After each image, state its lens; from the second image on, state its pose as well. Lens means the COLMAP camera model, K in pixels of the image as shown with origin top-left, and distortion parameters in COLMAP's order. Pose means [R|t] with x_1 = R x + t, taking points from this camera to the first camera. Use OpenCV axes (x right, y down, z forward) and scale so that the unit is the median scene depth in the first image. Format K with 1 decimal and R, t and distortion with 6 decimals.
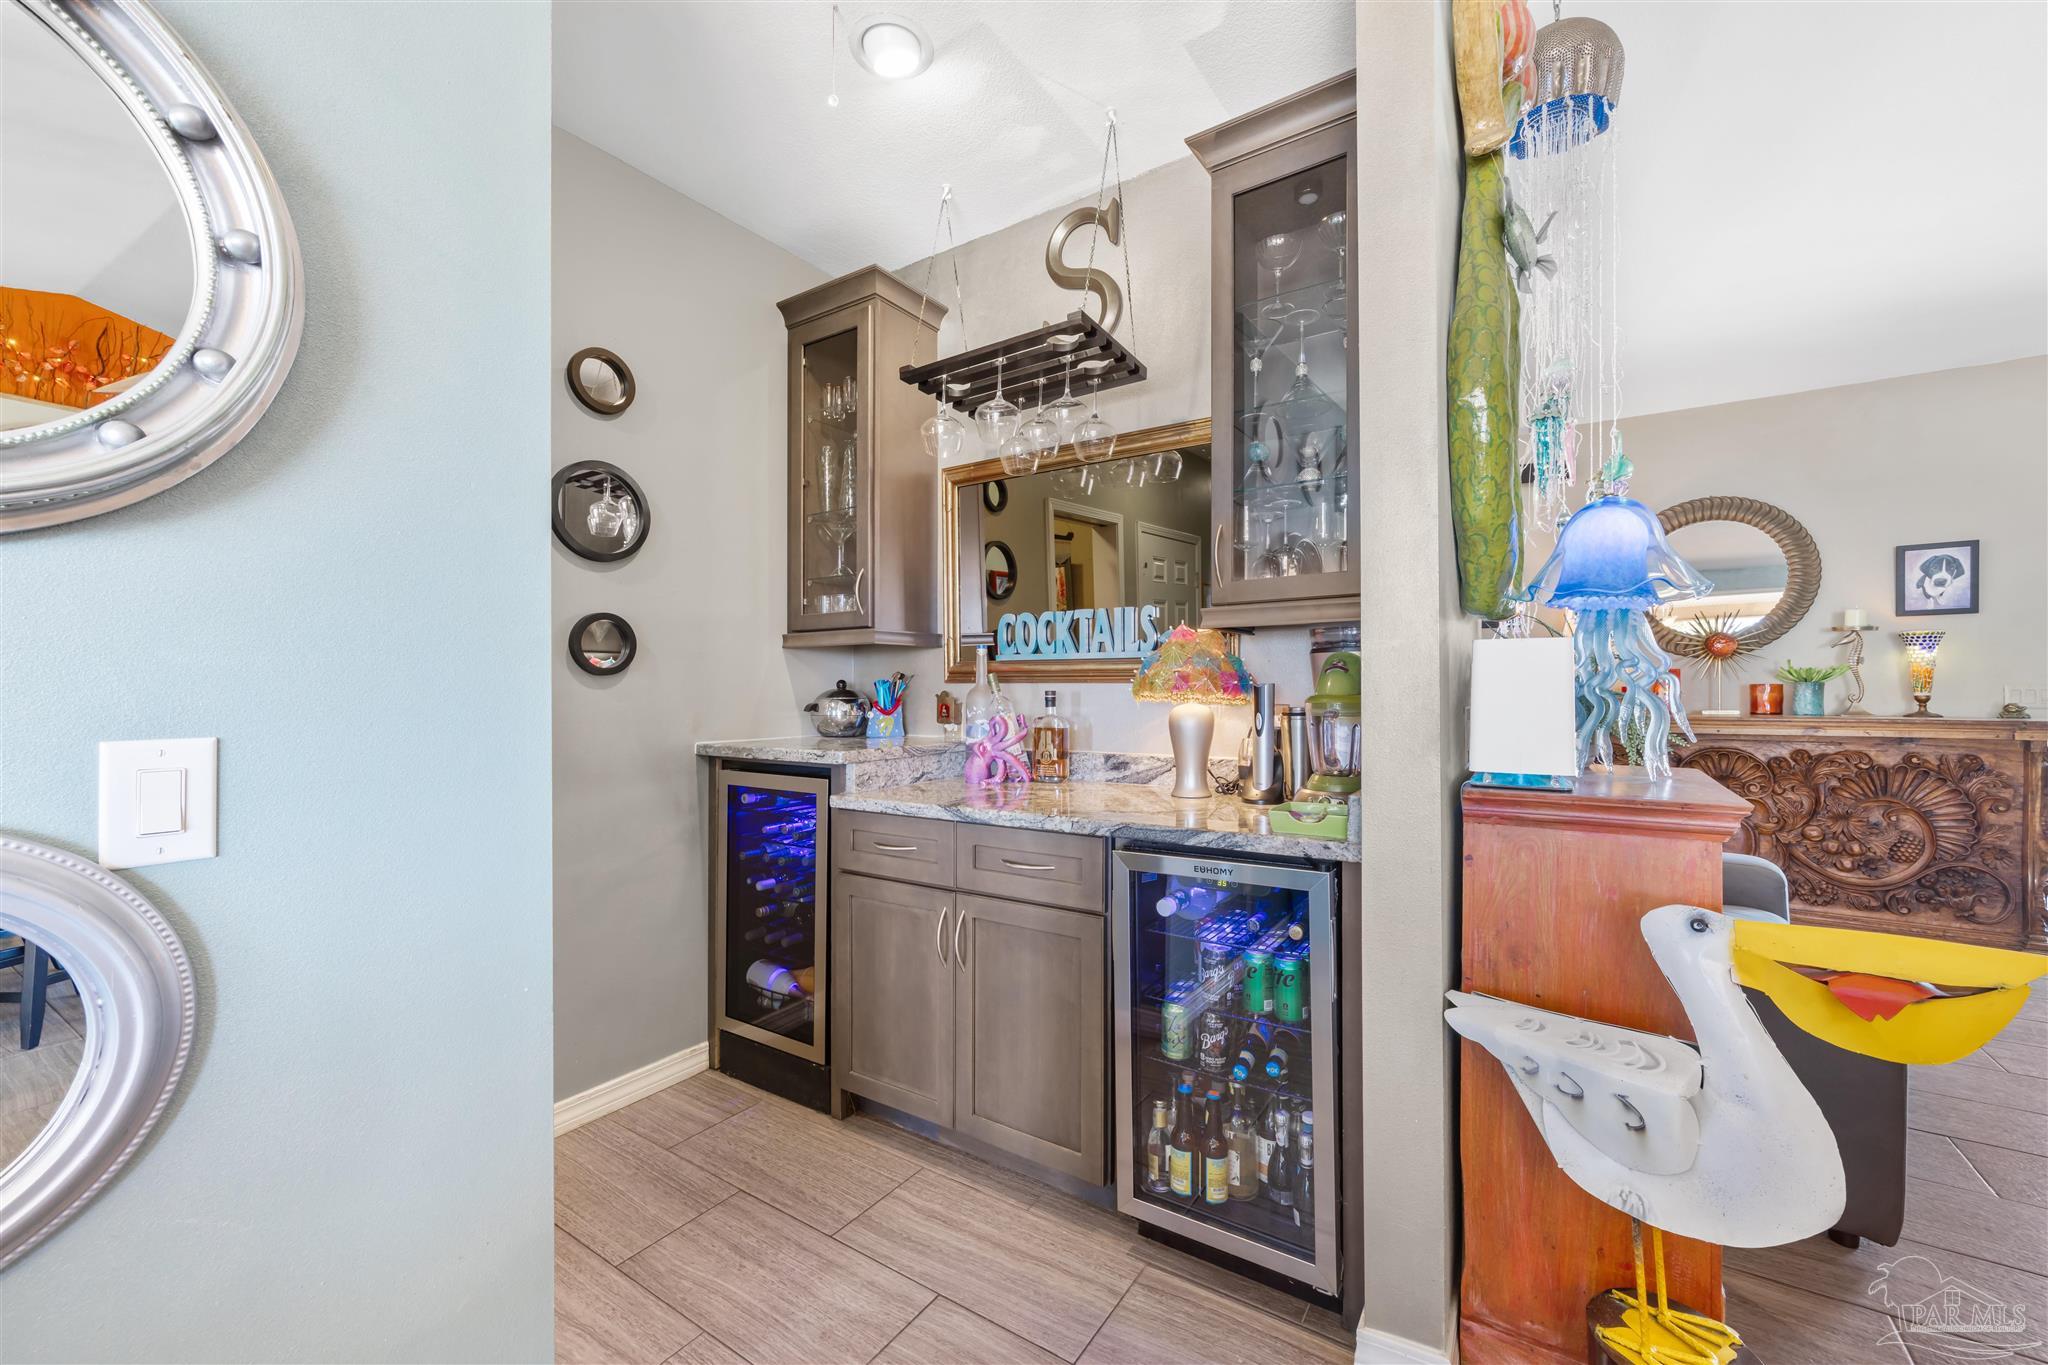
lens RADIAL K [[824.2, 0, 1034.8], [0, 824.2, 682.8], [0, 0, 1]] dist [0.001084, -0.000087]
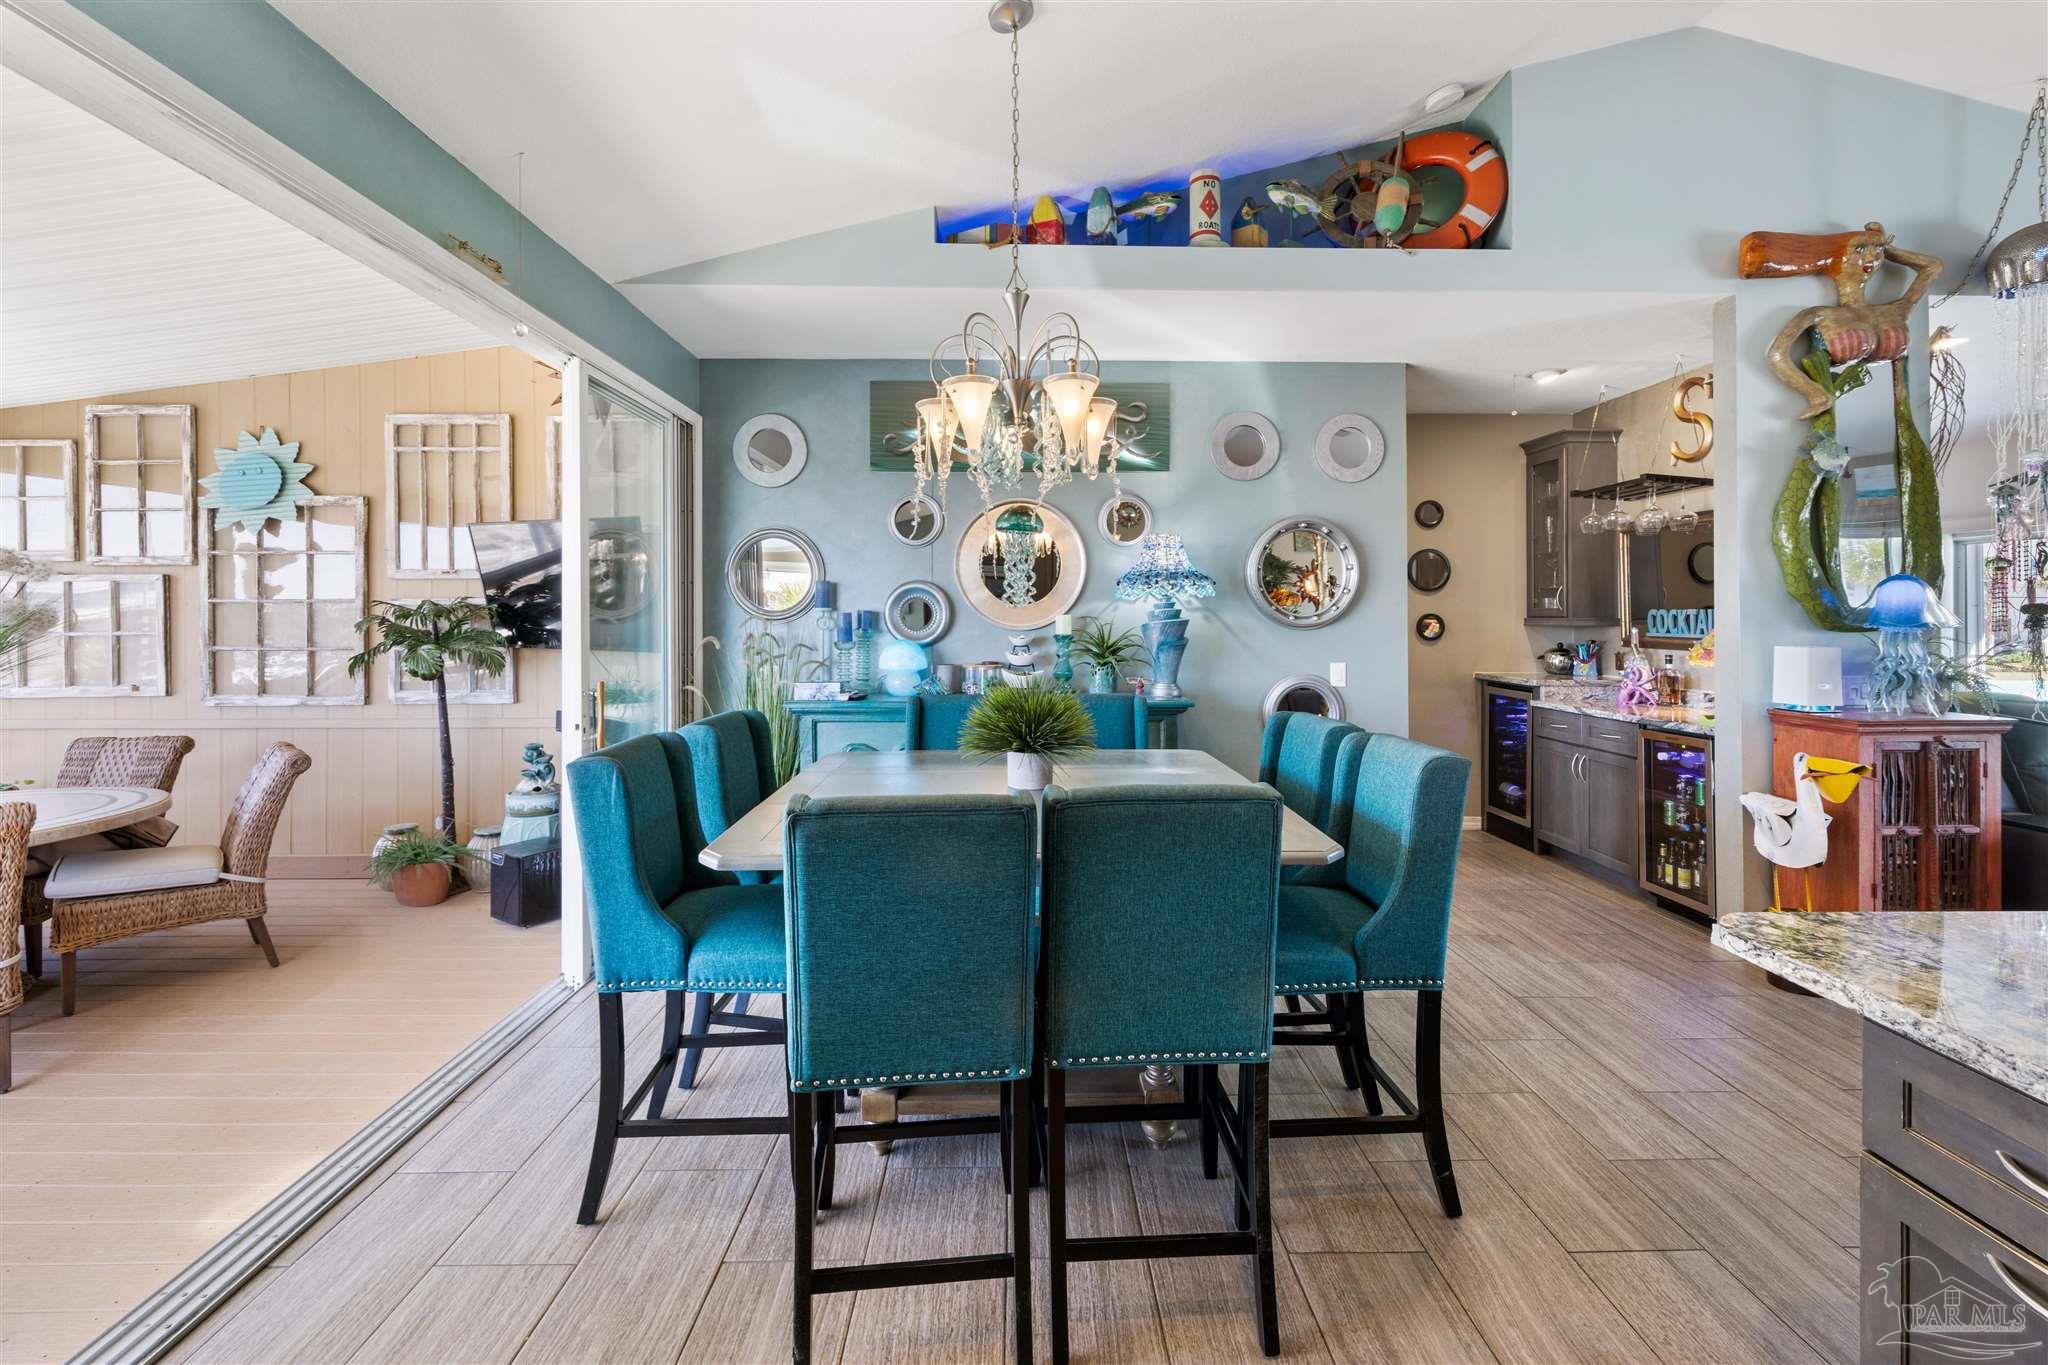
lens RADIAL K [[848.0, 0, 1030.2], [0, 848.0, 591.7], [0, 0, 1]] dist [-0.022372, 0.000039]
pose [[0.575930, -0.014753, -0.817366, 0.716269], [-0.002778, 0.999796, -0.020003, -0.088858], [0.817495, 0.013791, 0.575771, -1.200534]]
